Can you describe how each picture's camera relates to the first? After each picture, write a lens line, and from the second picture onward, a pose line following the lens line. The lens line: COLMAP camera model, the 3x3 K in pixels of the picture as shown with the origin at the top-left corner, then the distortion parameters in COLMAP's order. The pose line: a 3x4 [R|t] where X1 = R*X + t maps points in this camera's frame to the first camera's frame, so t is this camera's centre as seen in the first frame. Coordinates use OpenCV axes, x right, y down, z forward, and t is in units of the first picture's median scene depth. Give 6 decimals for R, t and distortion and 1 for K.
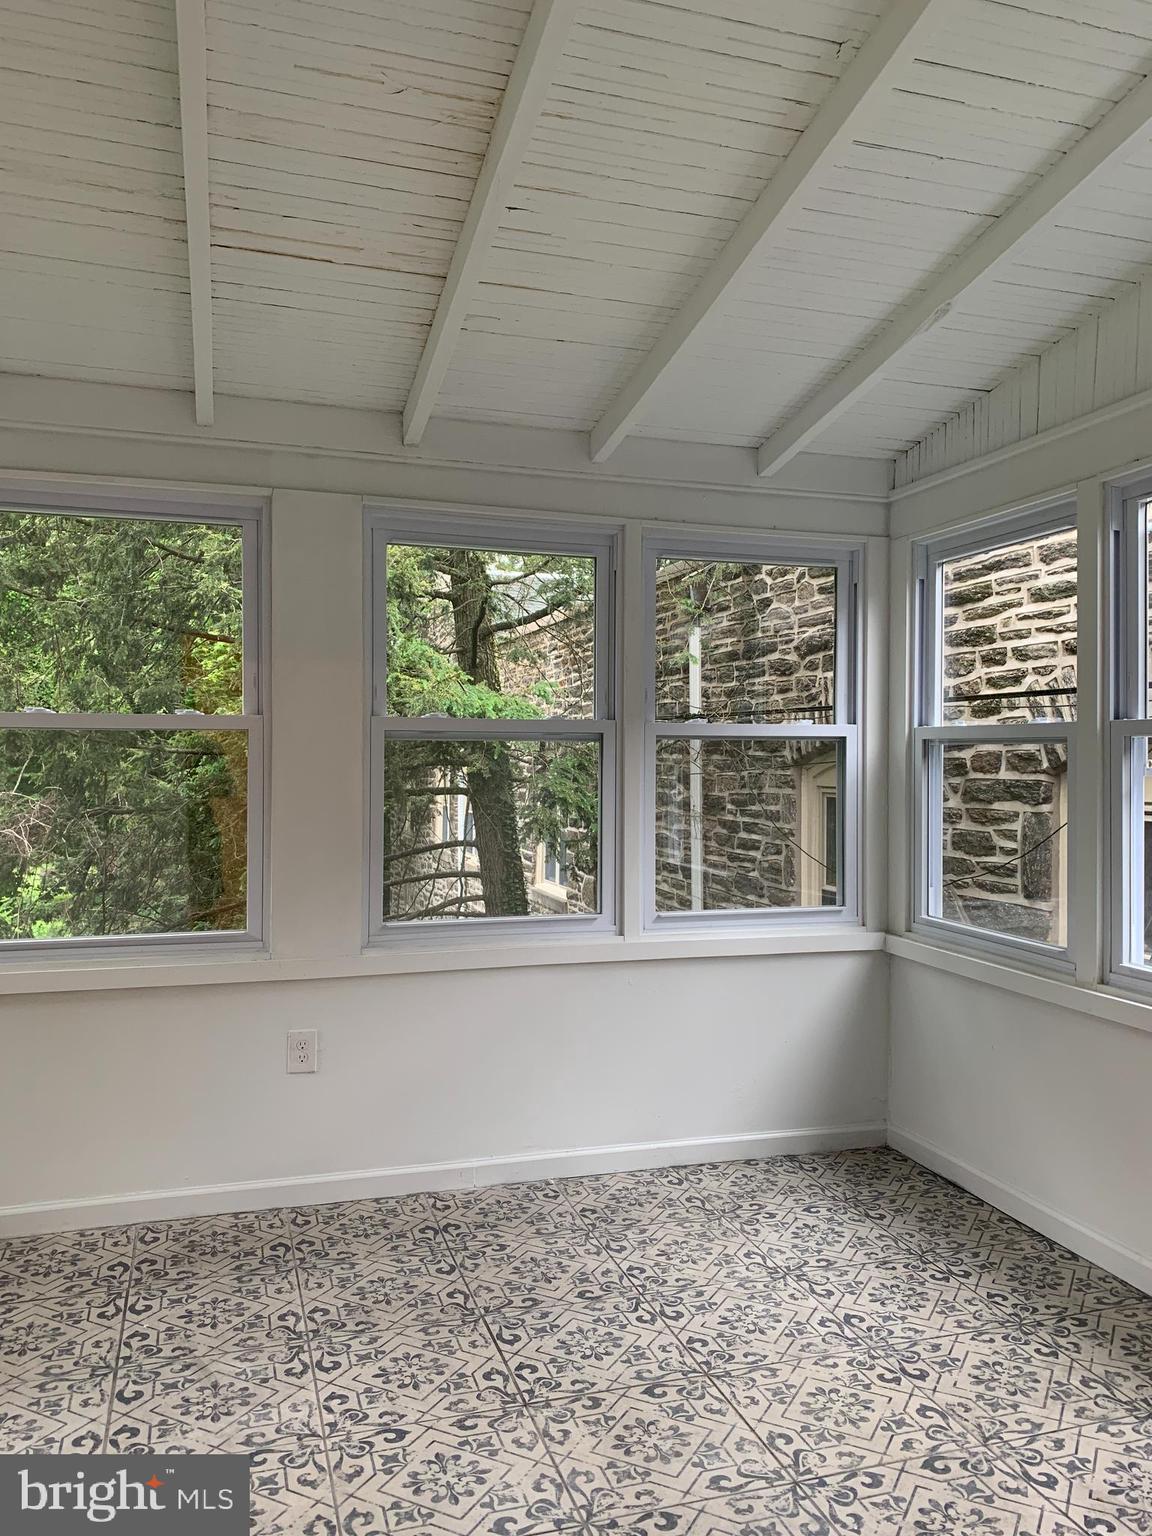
lens RADIAL K [[1147.1, 0, 568.2], [0, 1147.1, 764.5], [0, 0, 1]] dist [0.057951, -0.093129]
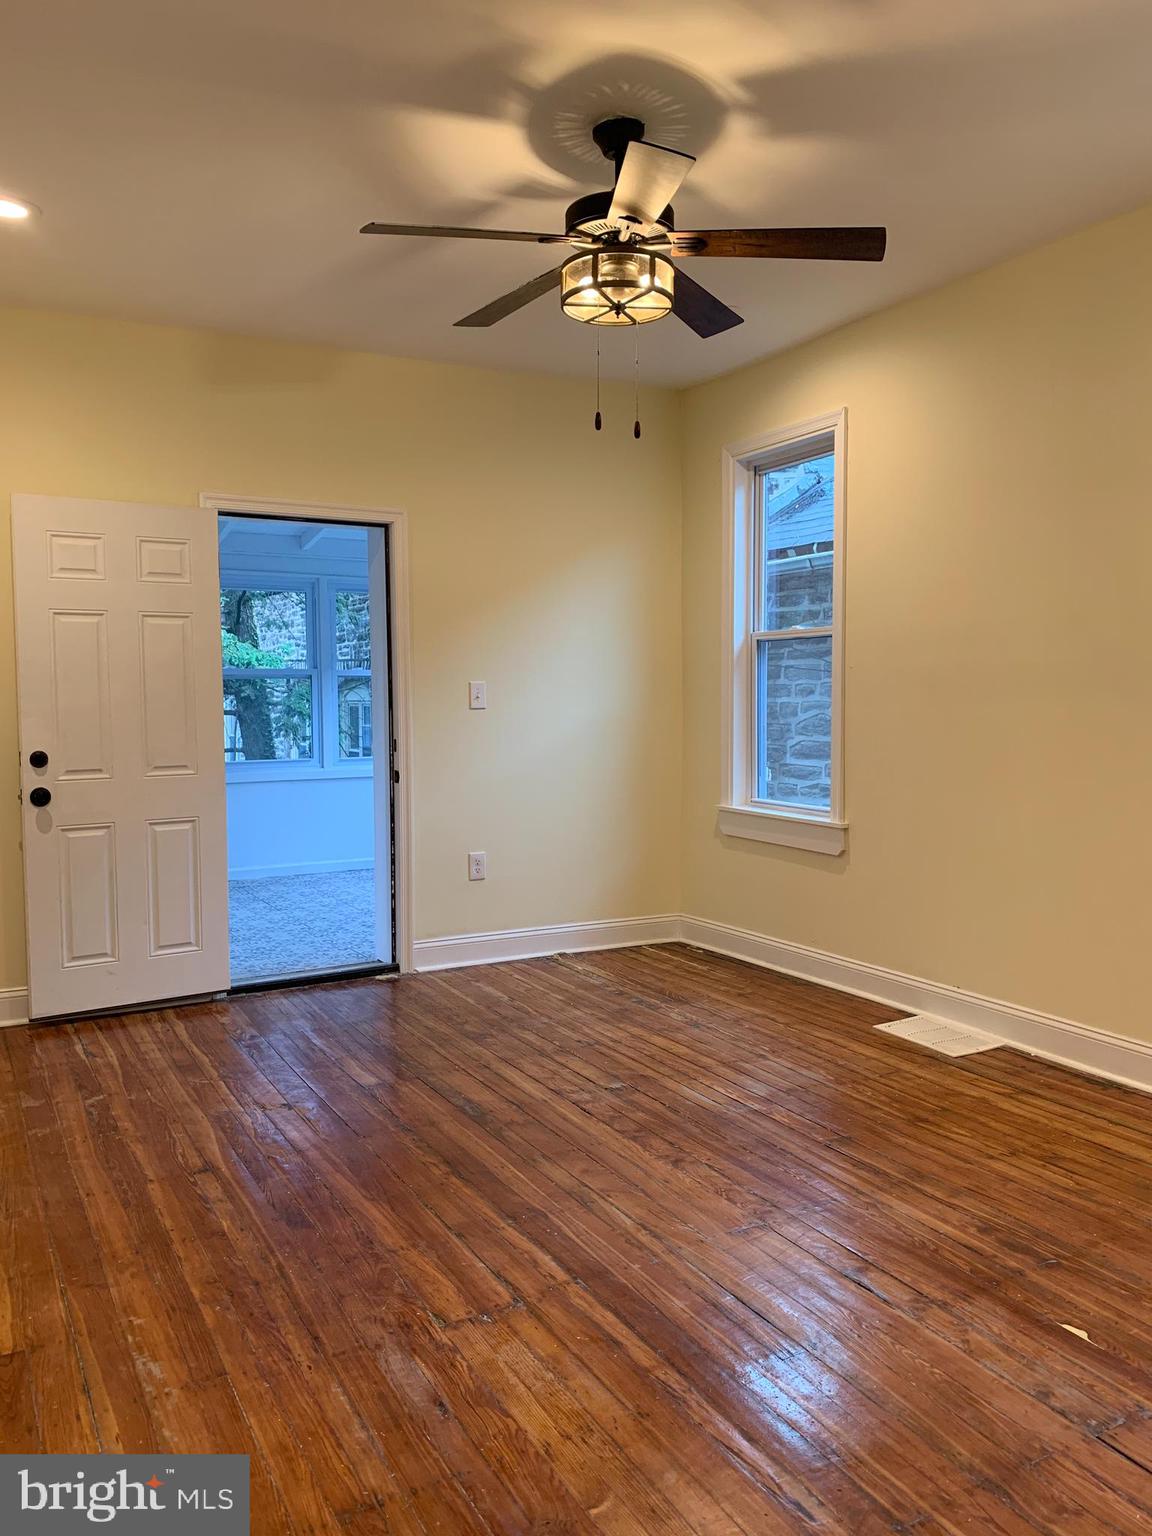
lens RADIAL K [[1147.1, 0, 568.2], [0, 1147.1, 764.5], [0, 0, 1]] dist [0.057951, -0.093129]
pose [[0.979266, -0.024489, 0.201092, 0.042706], [0.012472, 0.998072, 0.060808, 0.009290], [-0.202194, -0.057039, 0.977683, -0.794138]]
